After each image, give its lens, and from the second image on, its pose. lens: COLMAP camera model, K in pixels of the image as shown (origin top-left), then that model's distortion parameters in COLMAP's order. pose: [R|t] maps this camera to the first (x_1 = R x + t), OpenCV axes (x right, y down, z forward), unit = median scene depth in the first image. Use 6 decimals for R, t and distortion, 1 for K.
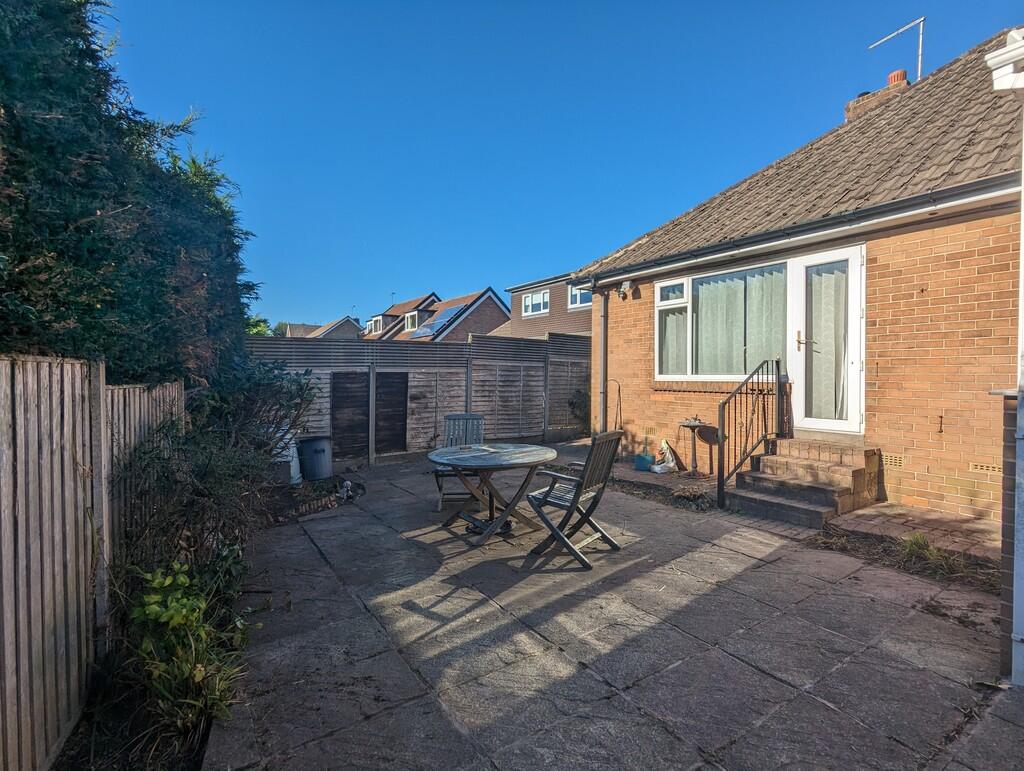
lens RADIAL K [[485.4, 0, 514.2], [0, 485.4, 380.7], [0, 0, 1]] dist [0.001561, -0.001145]
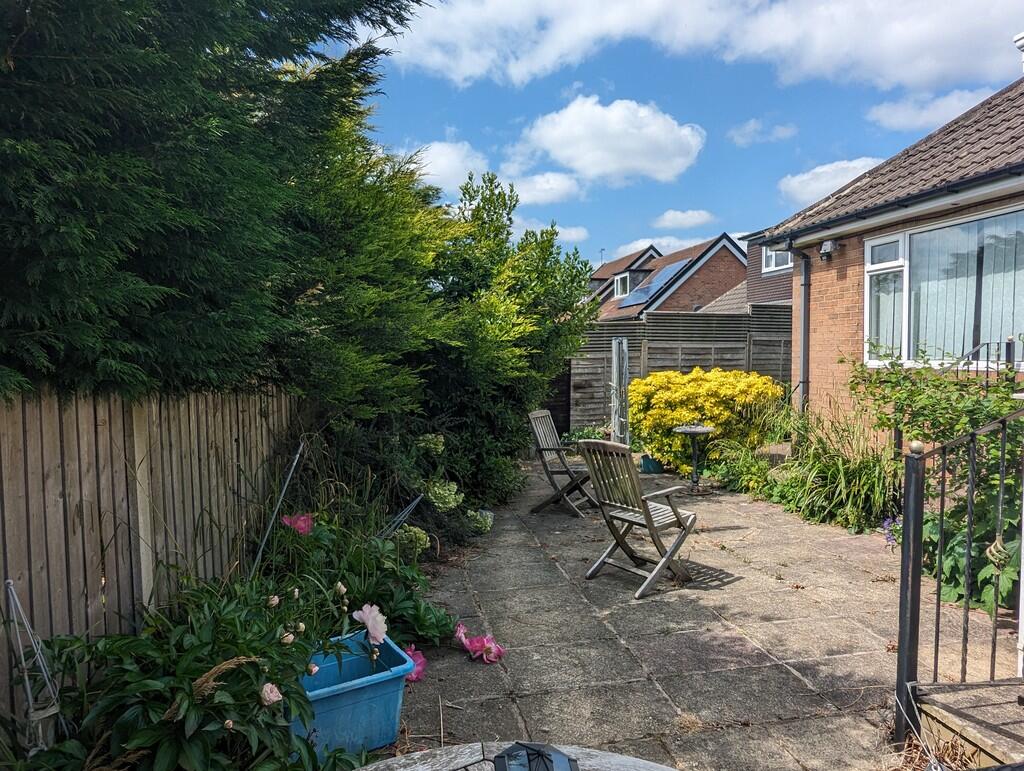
lens RADIAL K [[647.3, 0, 512.0], [0, 647.3, 385.5], [0, 0, 1]] dist [-0.000722, -0.005027]
pose [[0.919496, 0.004226, -0.393077, 0.184299], [0.011990, 0.999175, 0.038791, -0.018509], [0.392917, -0.040381, 0.918687, -0.176619]]
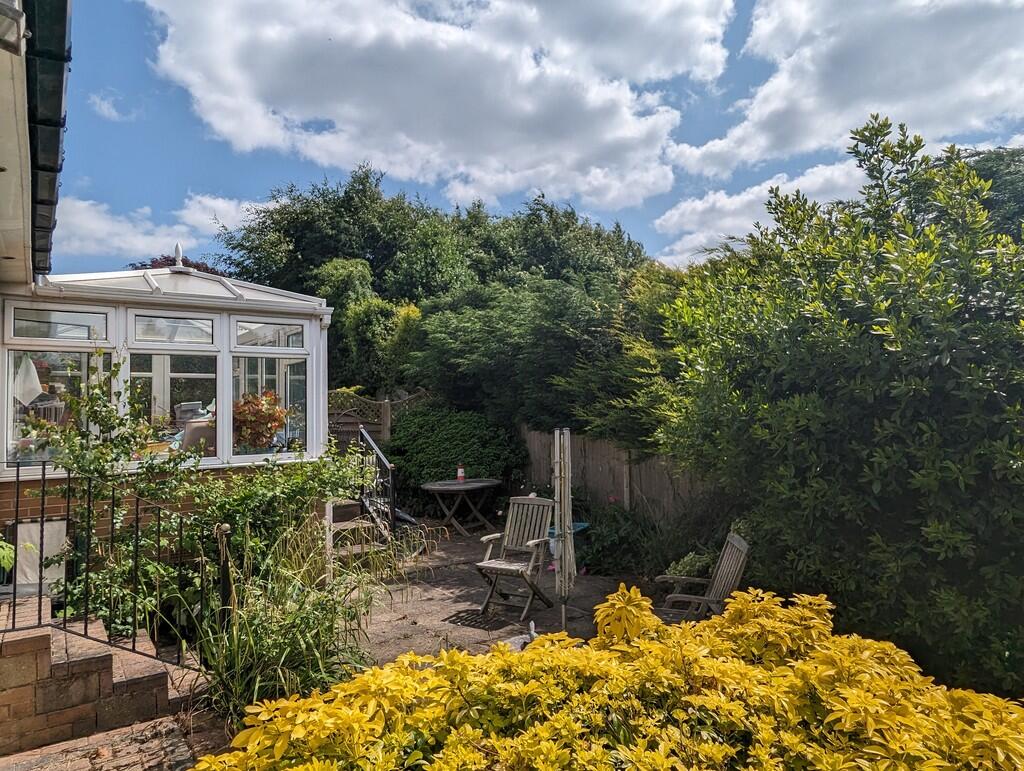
lens RADIAL K [[647.3, 0, 512.0], [0, 647.3, 385.5], [0, 0, 1]] dist [-0.000722, -0.005027]
pose [[-0.999502, 0.018622, -0.025490, 0.074741], [0.019231, 0.999530, -0.023854, -0.071547], [0.025034, -0.024333, -0.999390, 1.263739]]
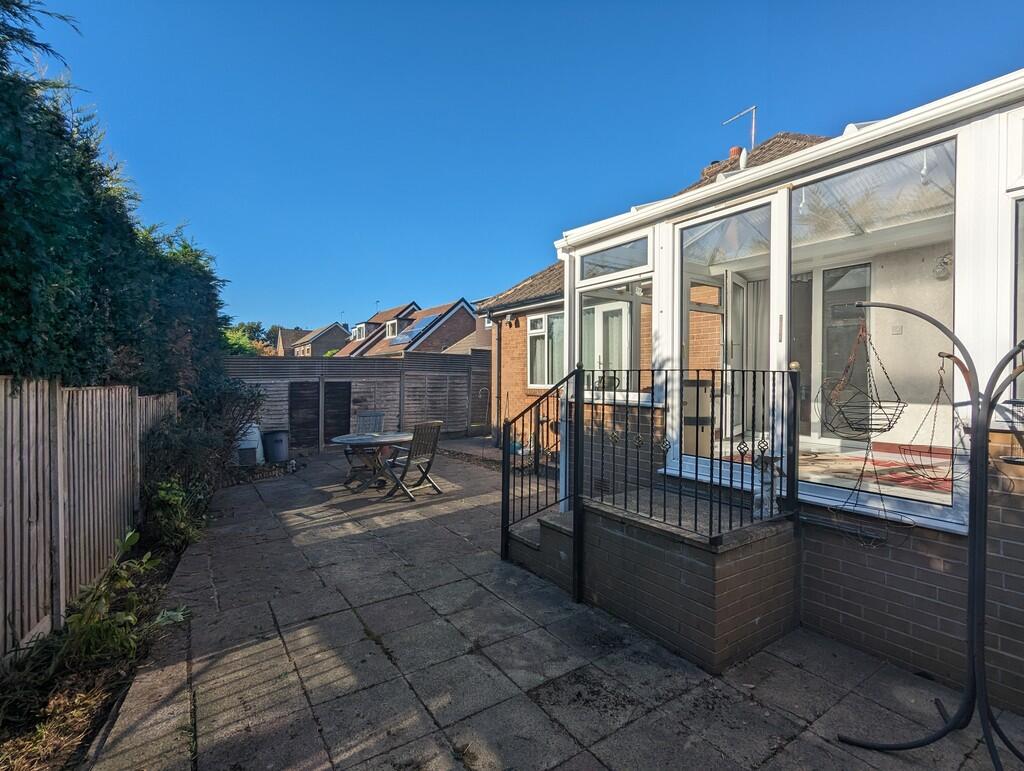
lens RADIAL K [[485.4, 0, 514.2], [0, 485.4, 380.7], [0, 0, 1]] dist [0.001561, -0.001145]
pose [[0.999965, -0.000991, 0.008259, 0.248951], [0.001032, 0.999987, -0.004959, -0.015210], [-0.008254, 0.004967, 0.999954, -0.362451]]
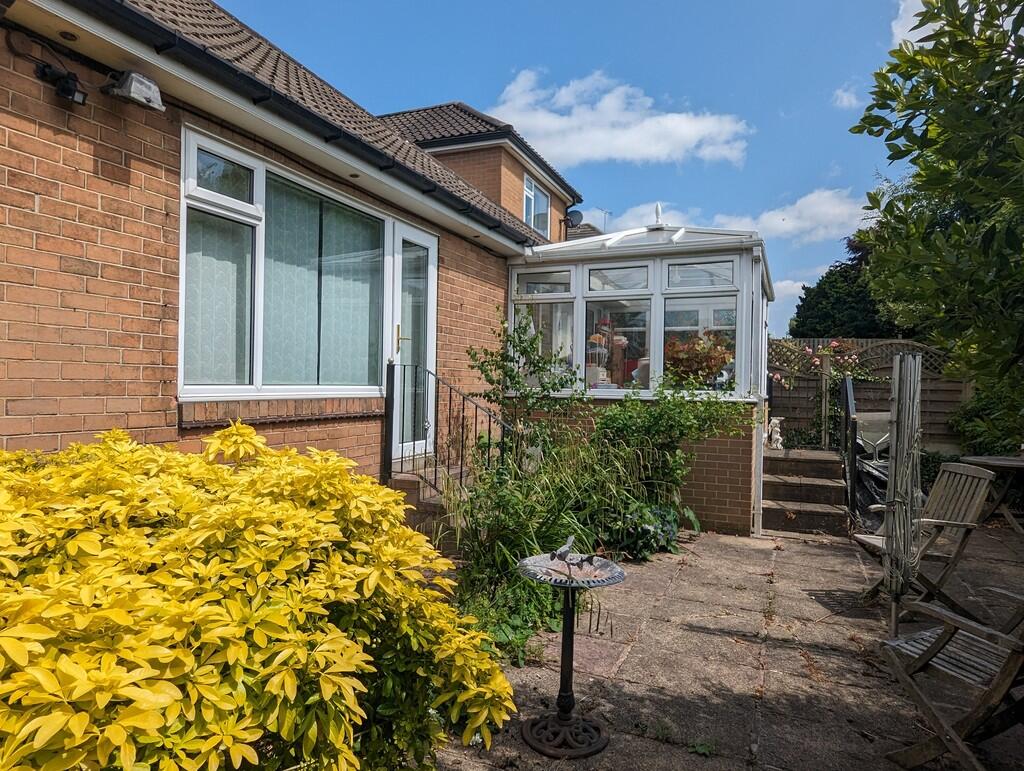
lens RADIAL K [[647.3, 0, 512.0], [0, 647.3, 385.5], [0, 0, 1]] dist [-0.000722, -0.005027]
pose [[-0.539049, -0.016078, 0.842121, -0.247862], [-0.011116, 0.999867, 0.011974, -0.020459], [-0.842201, -0.002906, -0.539156, 1.080962]]
